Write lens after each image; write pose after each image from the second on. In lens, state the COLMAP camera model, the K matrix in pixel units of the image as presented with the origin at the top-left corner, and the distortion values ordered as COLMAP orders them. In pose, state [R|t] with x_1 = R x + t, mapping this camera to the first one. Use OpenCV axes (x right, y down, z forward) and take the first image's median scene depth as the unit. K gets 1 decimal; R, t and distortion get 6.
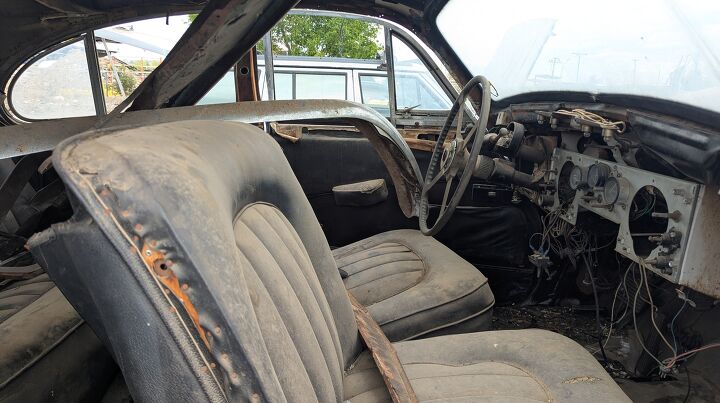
lens RADIAL K [[521.2, 0, 351.1], [0, 521.2, 199.8], [0, 0, 1]] dist [0.062498, -0.060938]
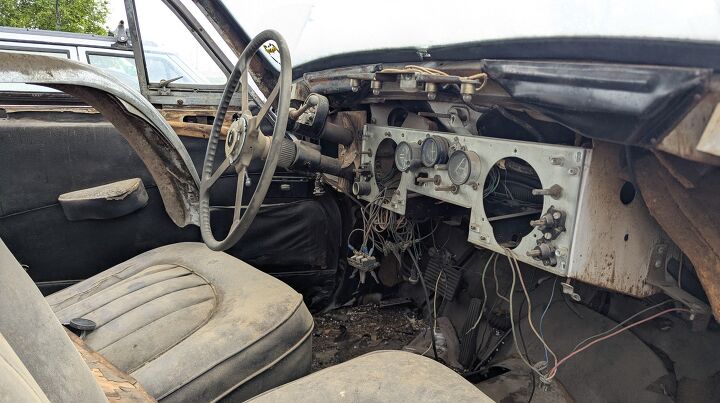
lens RADIAL K [[521.2, 0, 369.6], [0, 521.2, 199.0], [0, 0, 1]] dist [0.062498, -0.060938]
pose [[0.880967, -0.089529, 0.464630, 0.002041], [0.087933, 0.995809, 0.025155, -0.001629], [-0.464935, 0.018696, 0.885147, 0.272398]]
